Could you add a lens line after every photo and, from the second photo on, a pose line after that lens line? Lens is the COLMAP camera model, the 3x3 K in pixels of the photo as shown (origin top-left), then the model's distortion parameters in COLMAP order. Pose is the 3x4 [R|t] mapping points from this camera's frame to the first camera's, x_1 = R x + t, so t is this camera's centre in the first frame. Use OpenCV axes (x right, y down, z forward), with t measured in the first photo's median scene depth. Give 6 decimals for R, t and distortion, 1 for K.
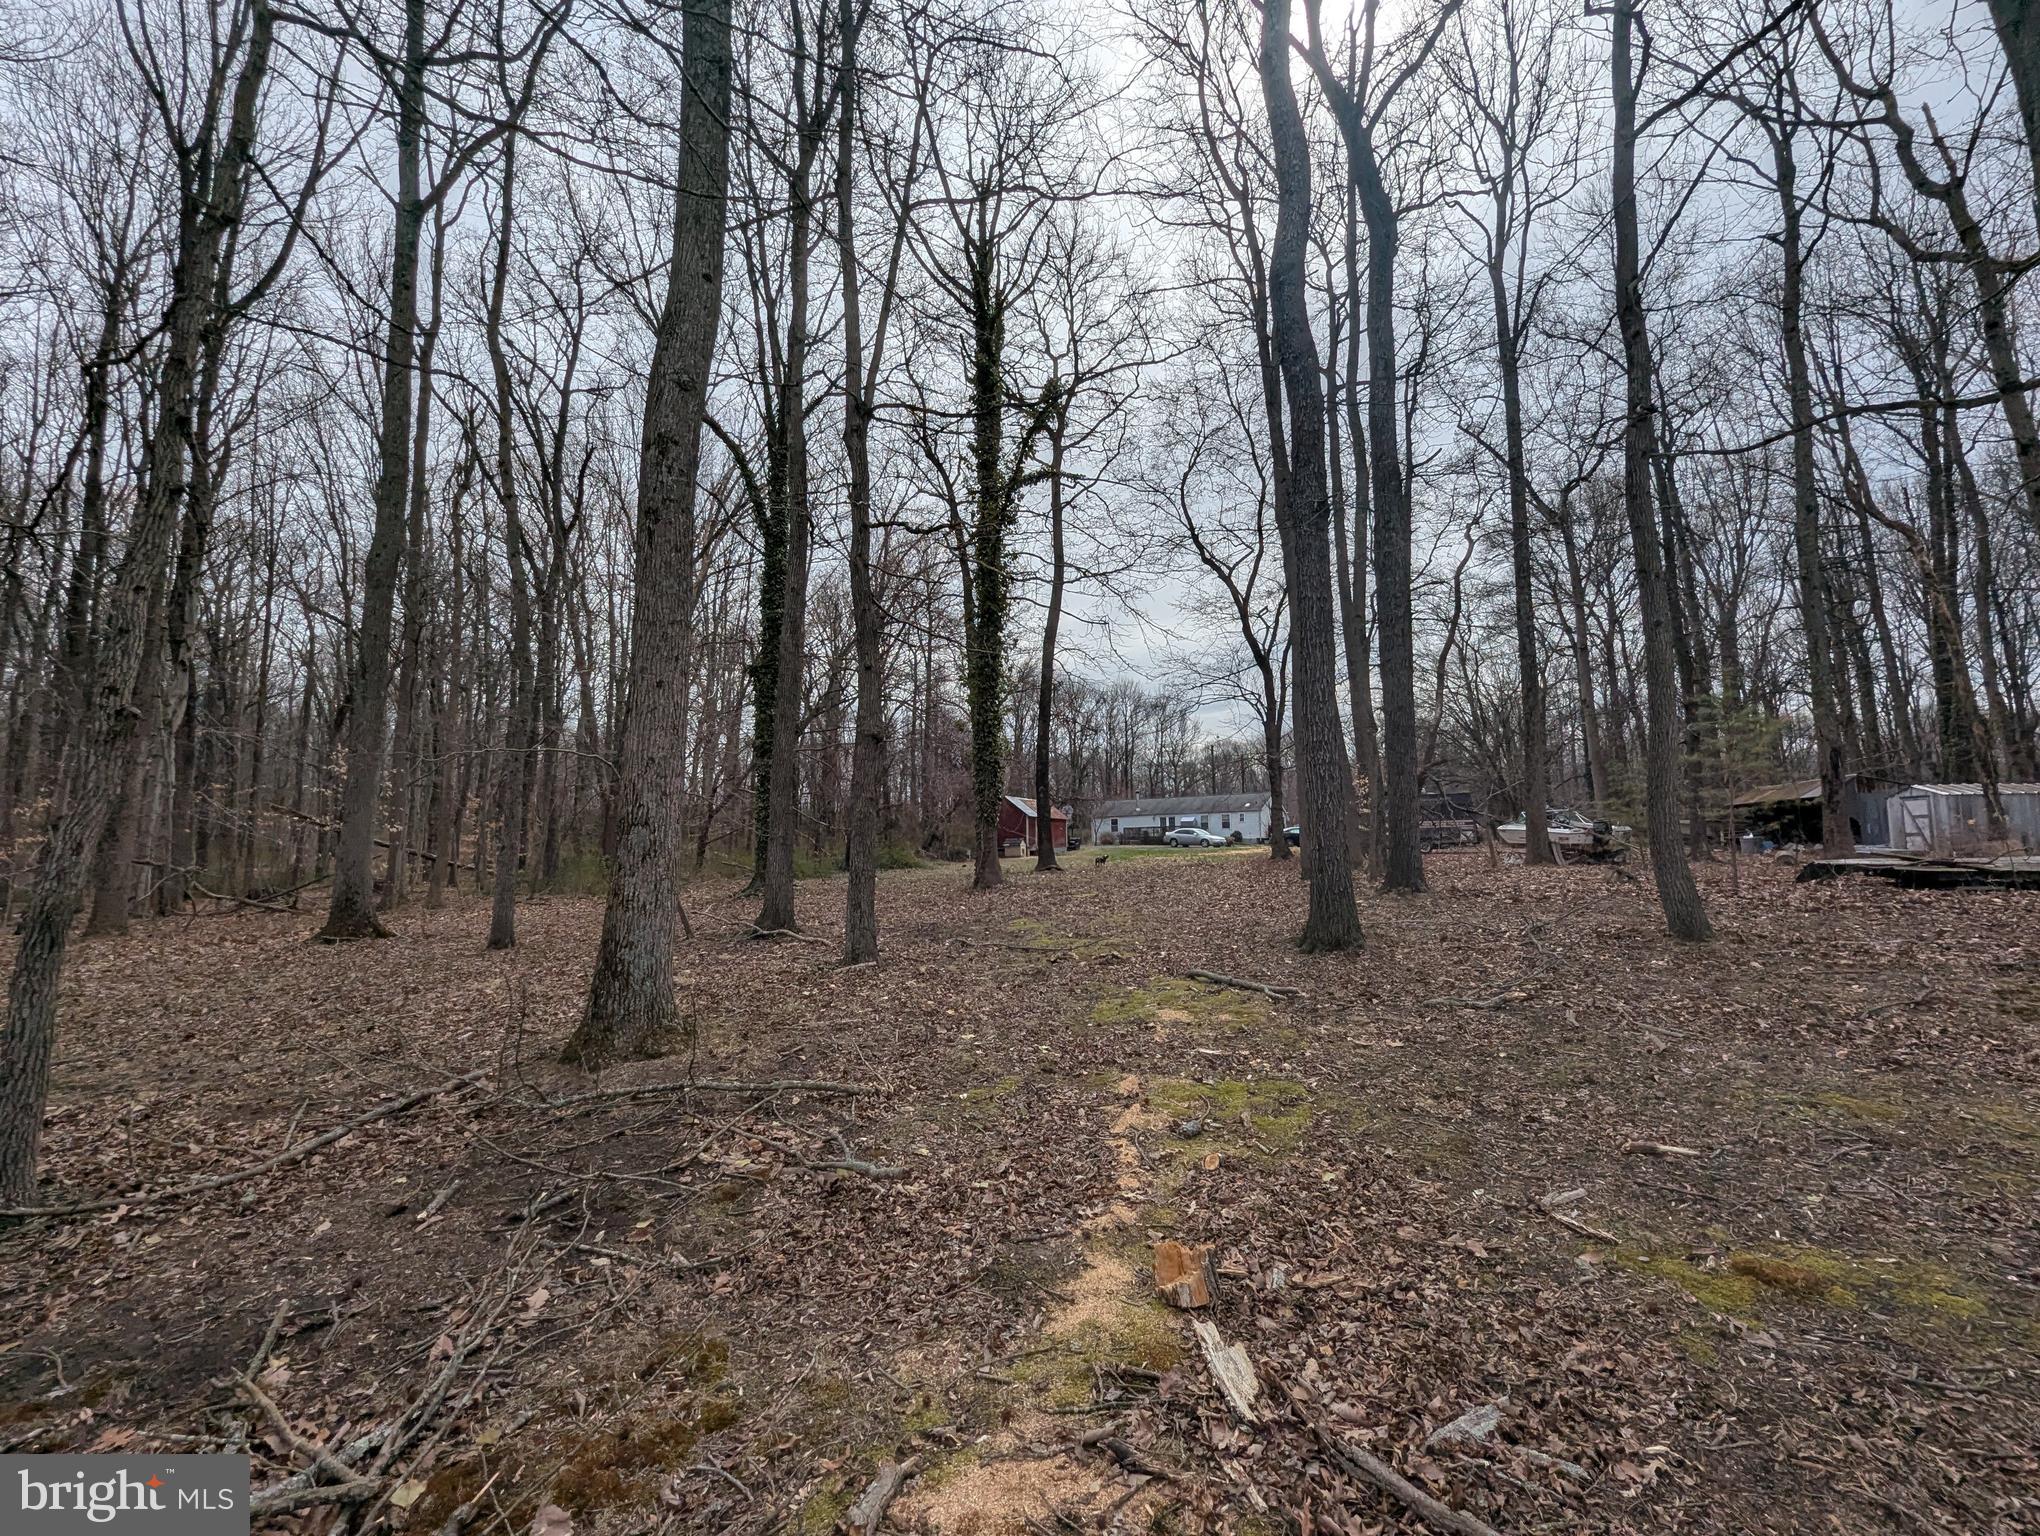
lens RADIAL K [[841.0, 0, 1029.8], [0, 841.0, 768.0], [0, 0, 1]] dist [-0.002871, 0.000882]
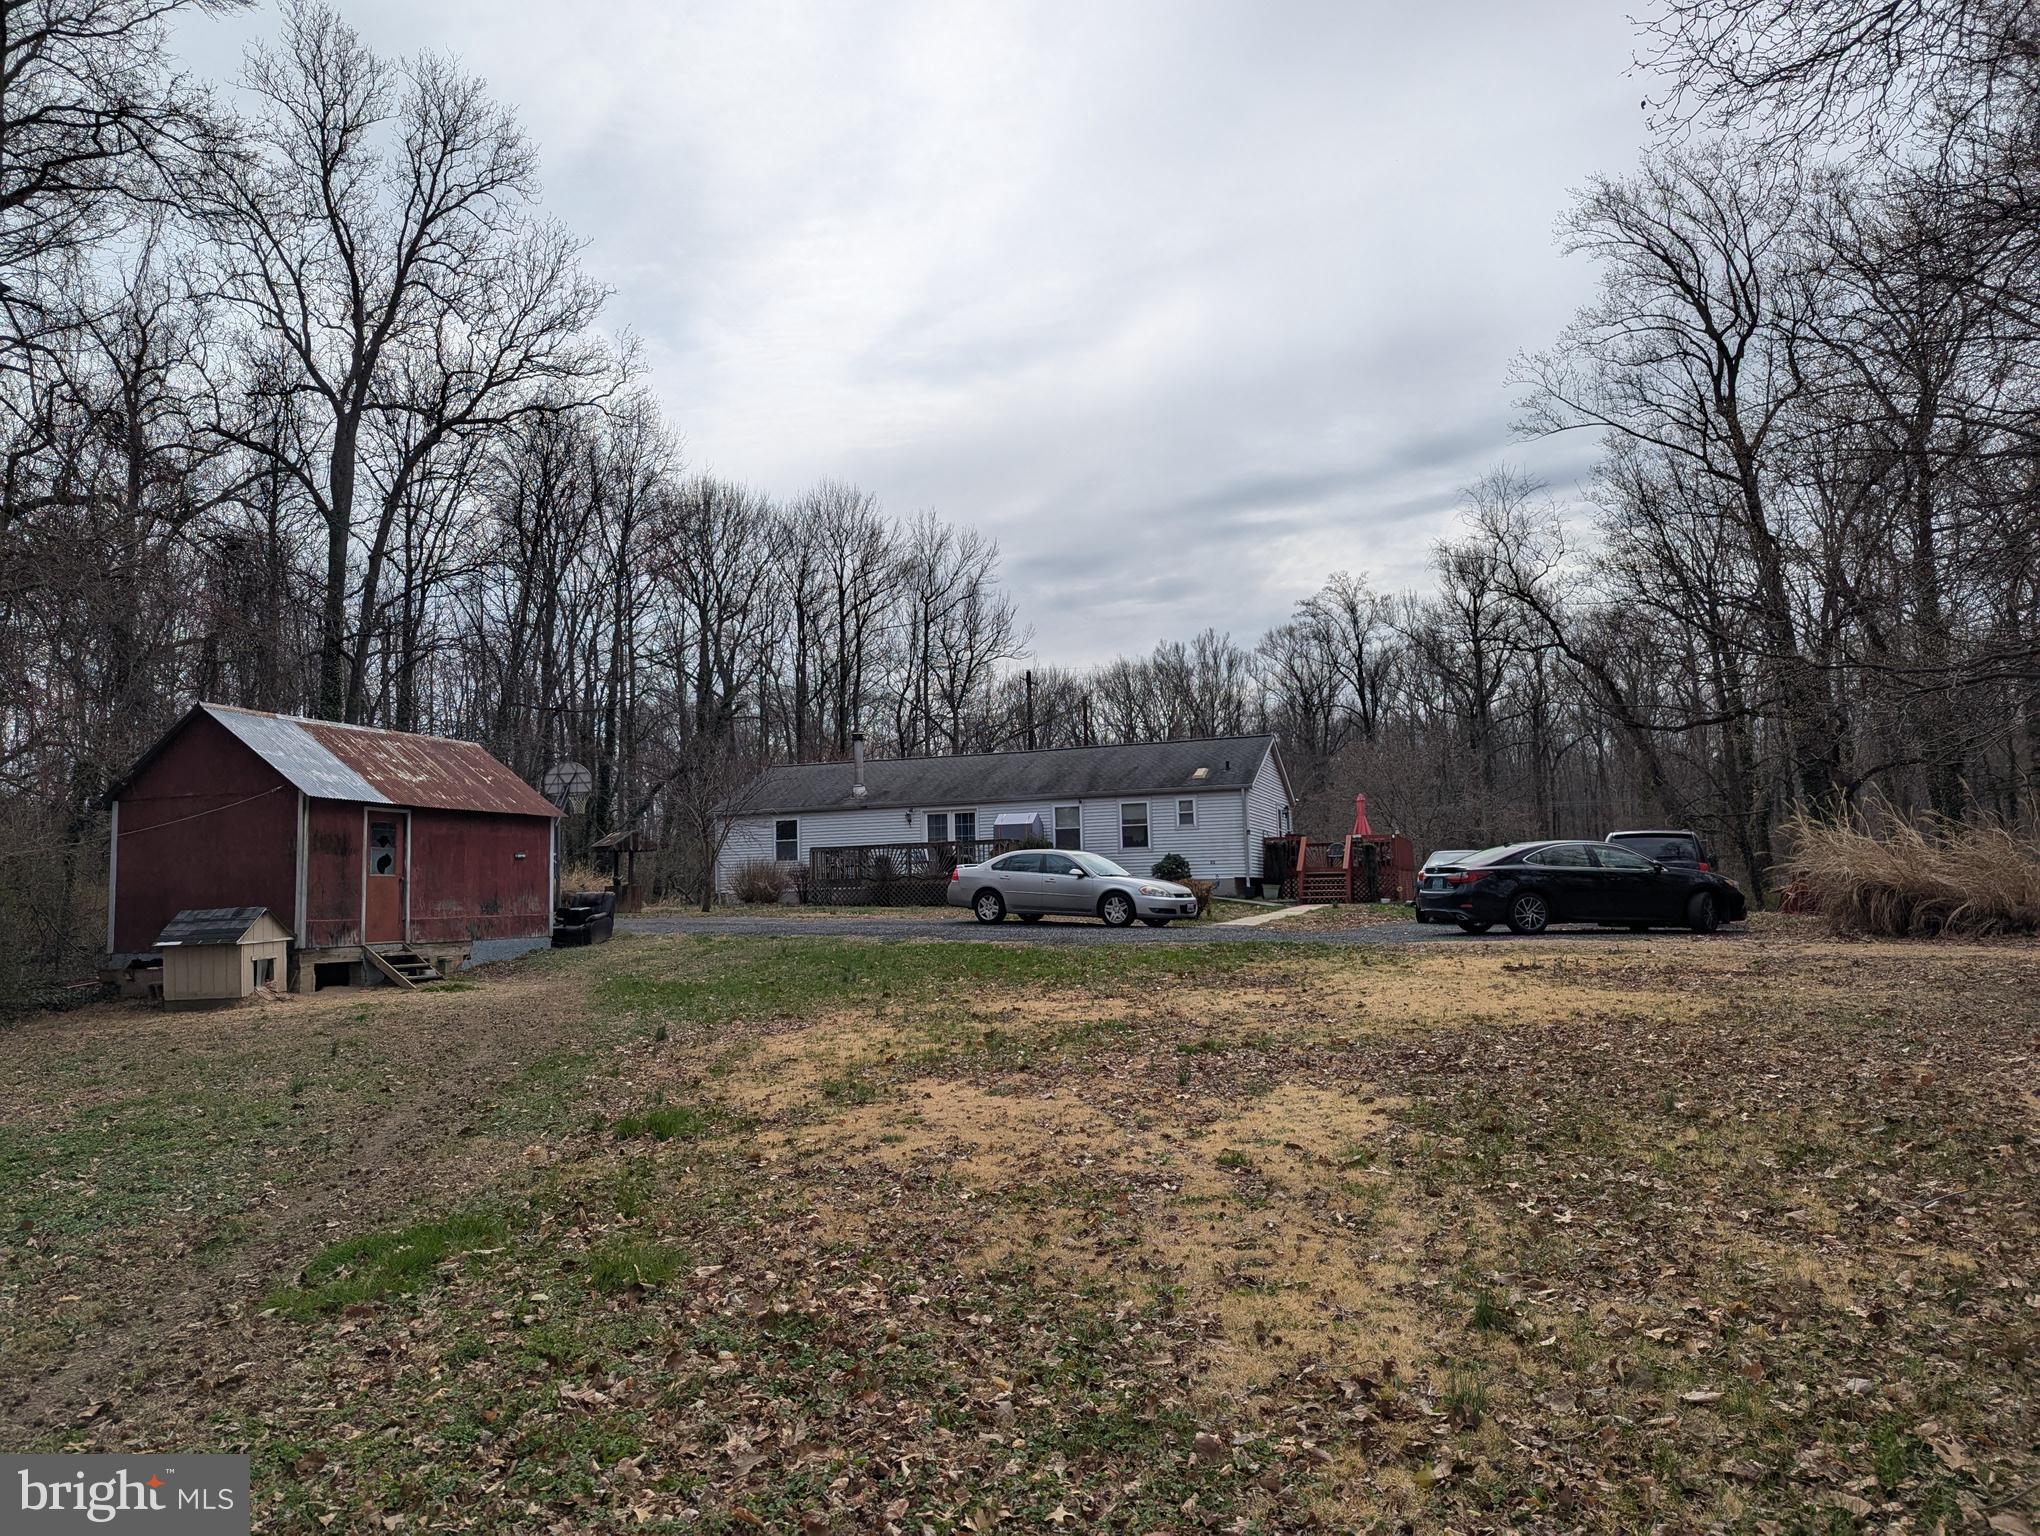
lens RADIAL K [[1430.7, 0, 1020.0], [0, 1430.7, 768.0], [0, 0, 1]] dist [-0.000619, -0.000111]
pose [[0.974318, 0.005113, 0.225118, 0.070808], [-0.009297, 0.999803, 0.017528, 0.032965], [-0.224984, -0.019171, 0.974174, 0.487881]]
